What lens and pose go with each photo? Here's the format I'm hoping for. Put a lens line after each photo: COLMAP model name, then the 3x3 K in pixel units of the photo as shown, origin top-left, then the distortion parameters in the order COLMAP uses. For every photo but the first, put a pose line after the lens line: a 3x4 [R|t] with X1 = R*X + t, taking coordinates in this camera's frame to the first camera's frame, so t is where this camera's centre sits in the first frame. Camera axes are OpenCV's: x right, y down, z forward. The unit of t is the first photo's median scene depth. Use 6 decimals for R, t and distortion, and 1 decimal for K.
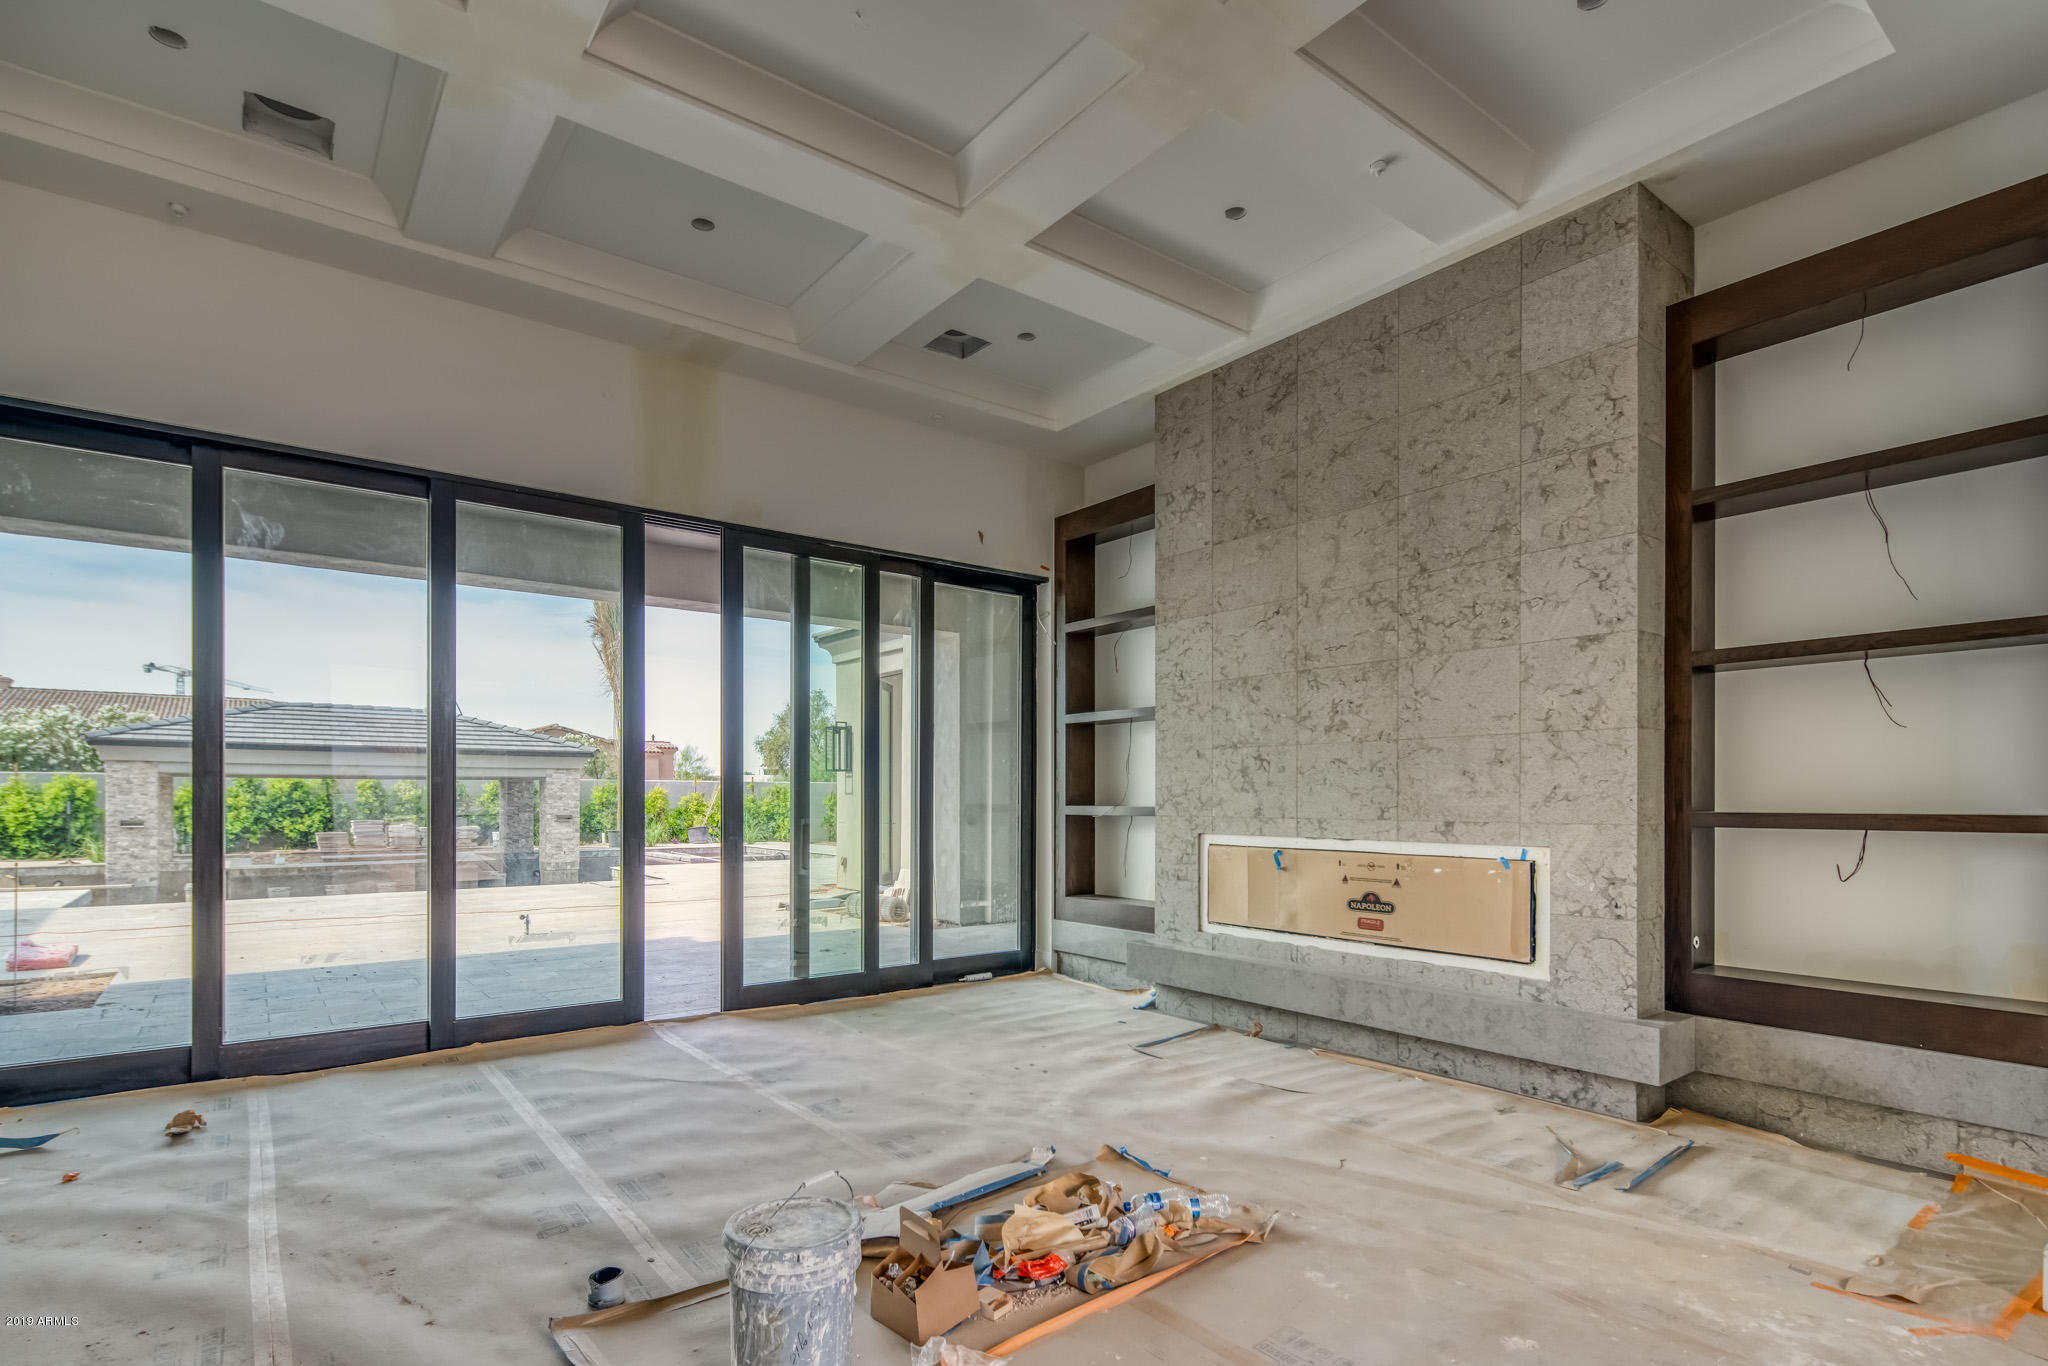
lens RADIAL K [[1008.7, 0, 1024.0], [0, 1008.7, 683.0], [0, 0, 1]] dist [-0.000538, -0.000134]
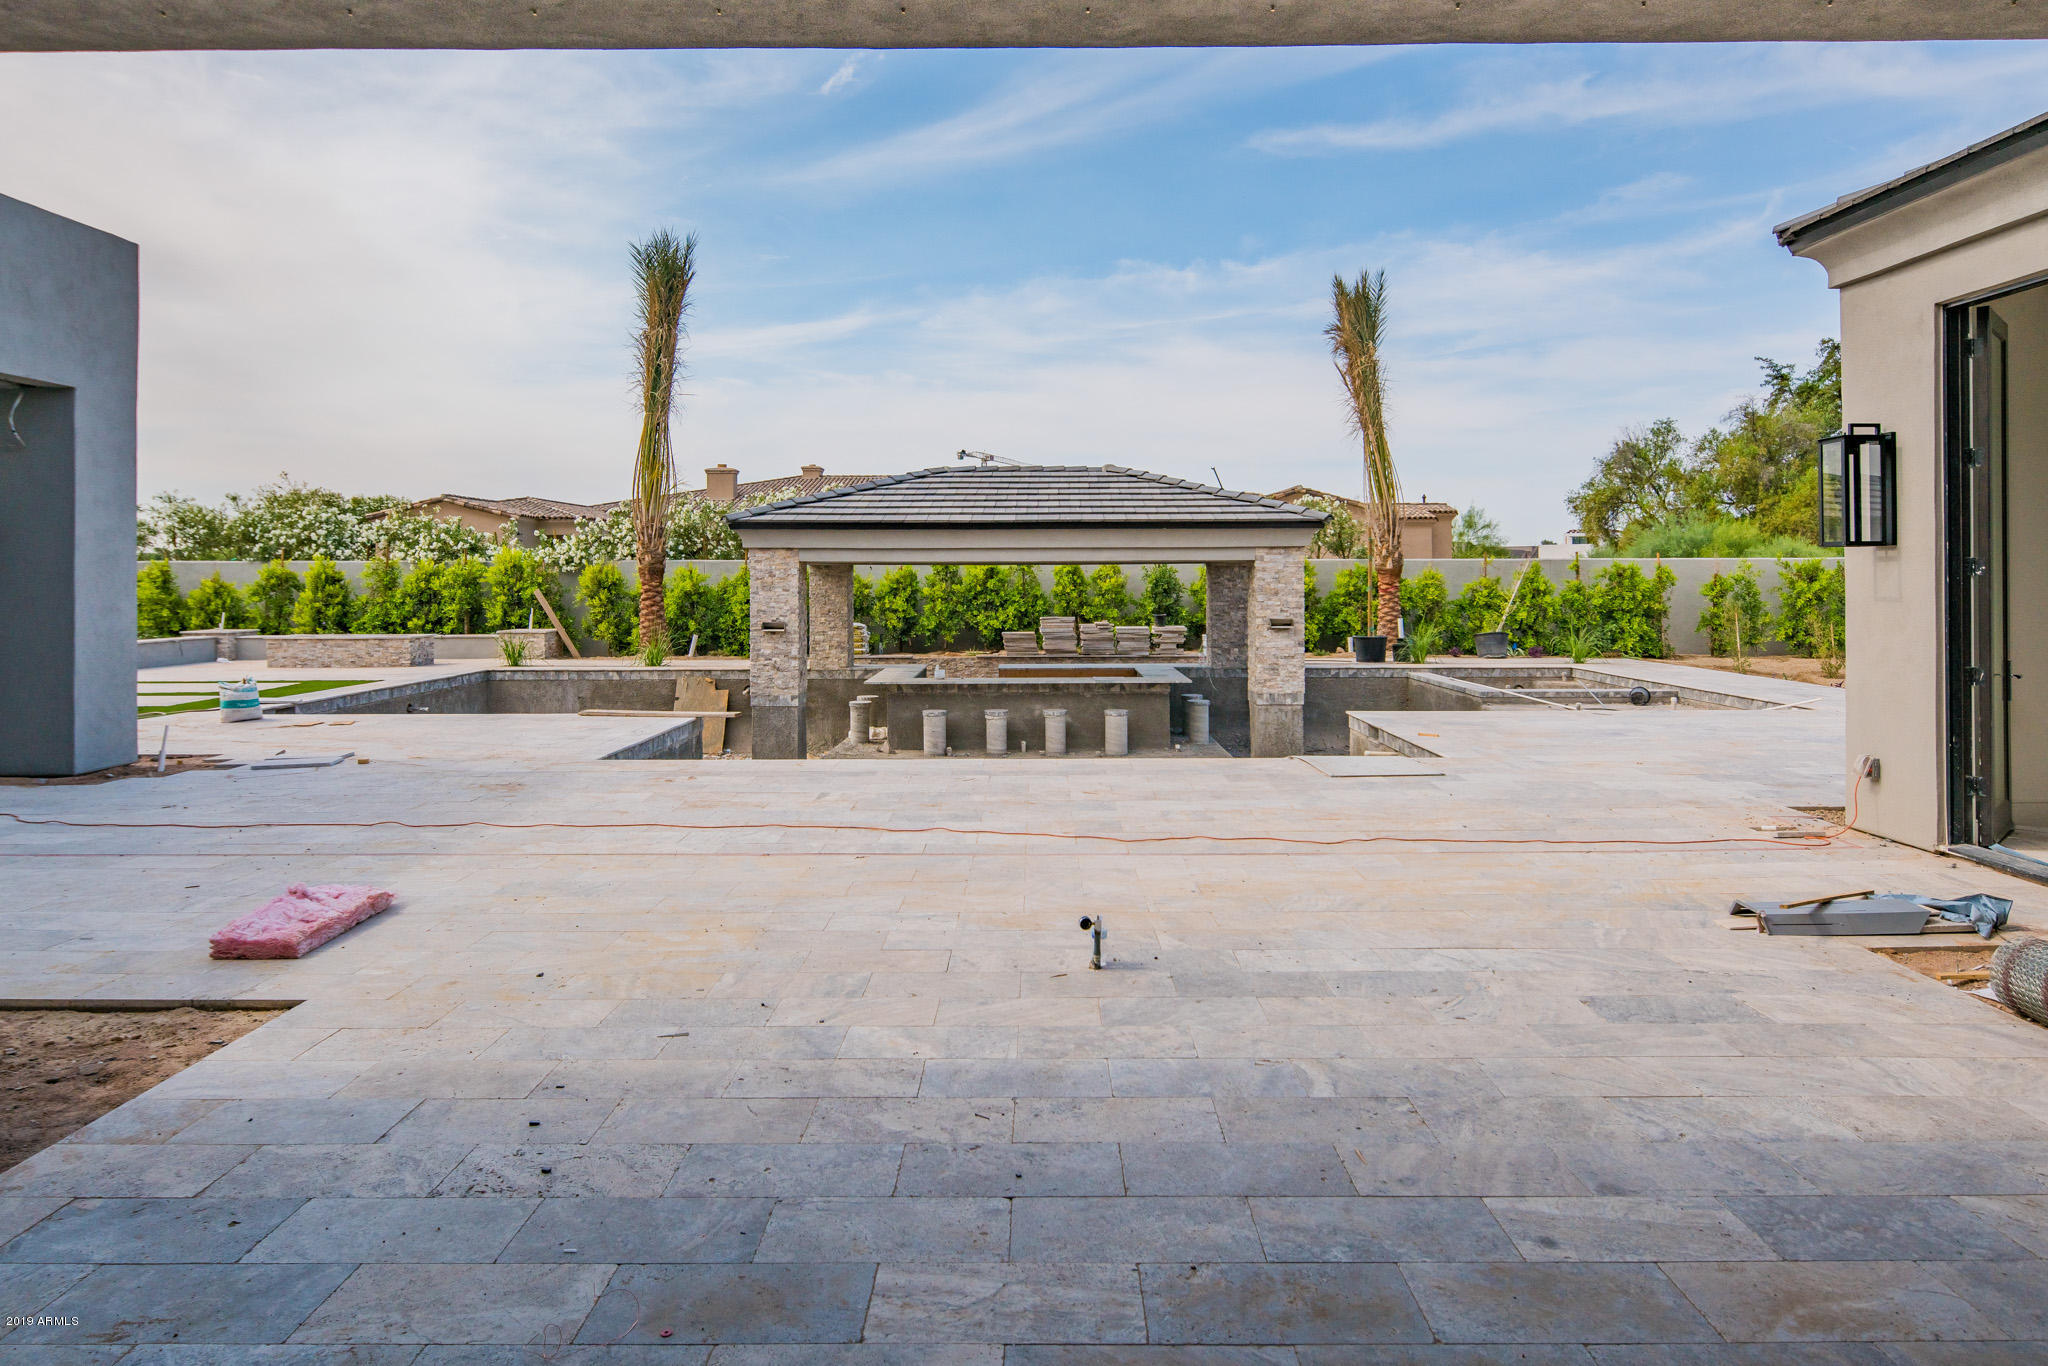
lens RADIAL K [[1166.5, 0, 1024.0], [0, 1166.5, 683.0], [0, 0, 1]] dist [0.003994, 0.000555]
pose [[0.775847, 0.056493, -0.628387, -0.098746], [0.074771, 0.980731, 0.180487, 0.021047], [0.626475, -0.187015, 0.756673, 0.284952]]
